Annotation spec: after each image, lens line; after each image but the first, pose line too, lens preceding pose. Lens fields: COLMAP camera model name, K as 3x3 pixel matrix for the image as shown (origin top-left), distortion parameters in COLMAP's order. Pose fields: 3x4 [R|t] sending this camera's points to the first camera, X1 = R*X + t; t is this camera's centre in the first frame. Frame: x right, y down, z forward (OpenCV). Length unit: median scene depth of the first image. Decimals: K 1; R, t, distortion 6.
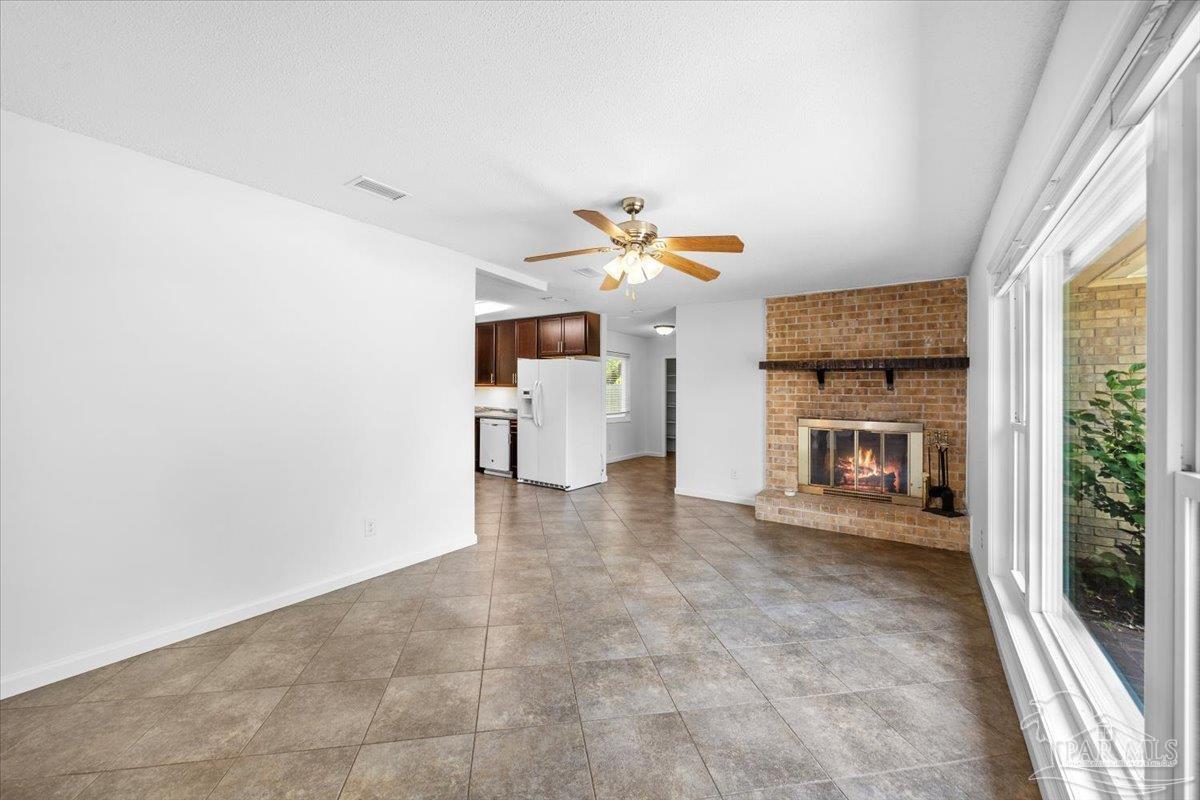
lens RADIAL K [[468.1, 0, 600.0], [0, 468.1, 400.0], [0, 0, 1]] dist [-0.000641, 0.000011]
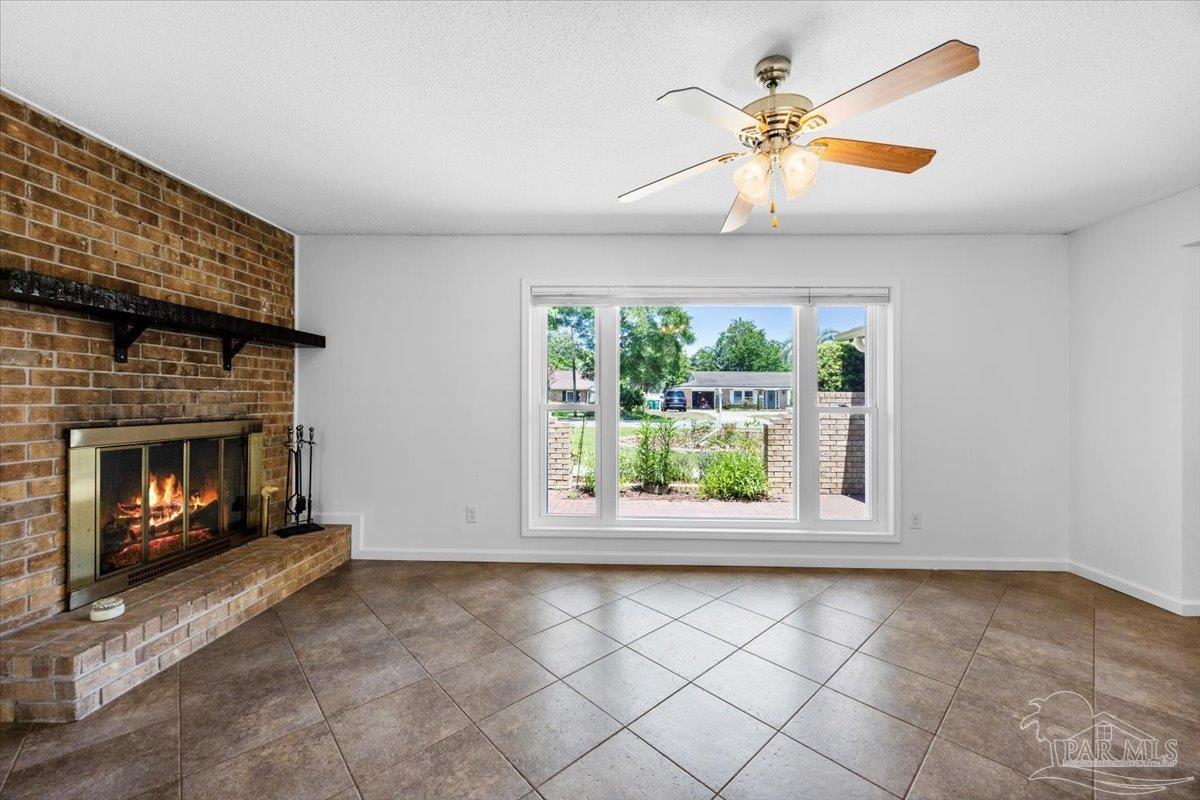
lens RADIAL K [[465.7, 0, 605.2], [0, 465.7, 397.4], [0, 0, 1]] dist [-0.007623, 0.000023]
pose [[-0.545211, -0.018080, 0.838104, -0.178711], [-0.006917, 0.999830, 0.017069, 0.001558], [-0.838271, 0.003509, -0.545243, 0.895685]]
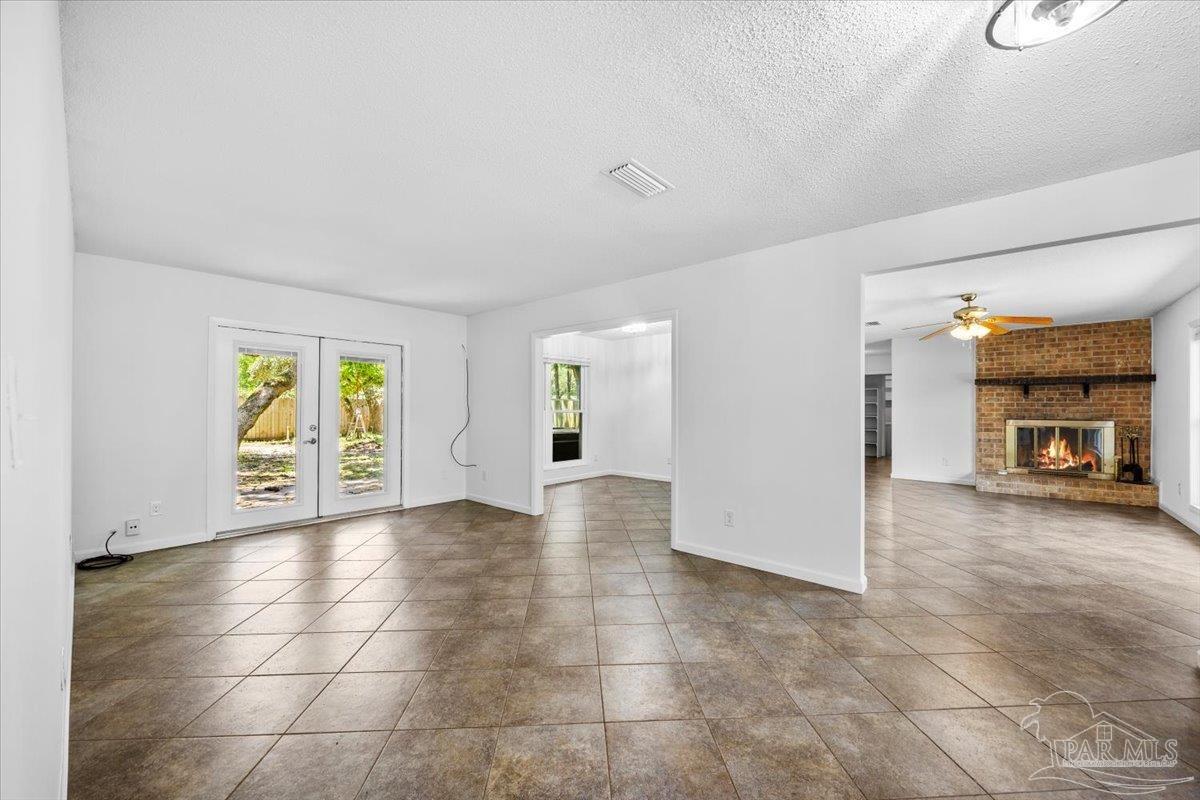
lens RADIAL K [[467.8, 0, 604.1], [0, 467.8, 418.4], [0, 0, 1]] dist [-0.000696, -0.000045]
pose [[0.993921, -0.011411, -0.109506, -0.657401], [0.012318, 0.999895, 0.007617, 0.011493], [0.109408, -0.008919, 0.993957, -0.548271]]
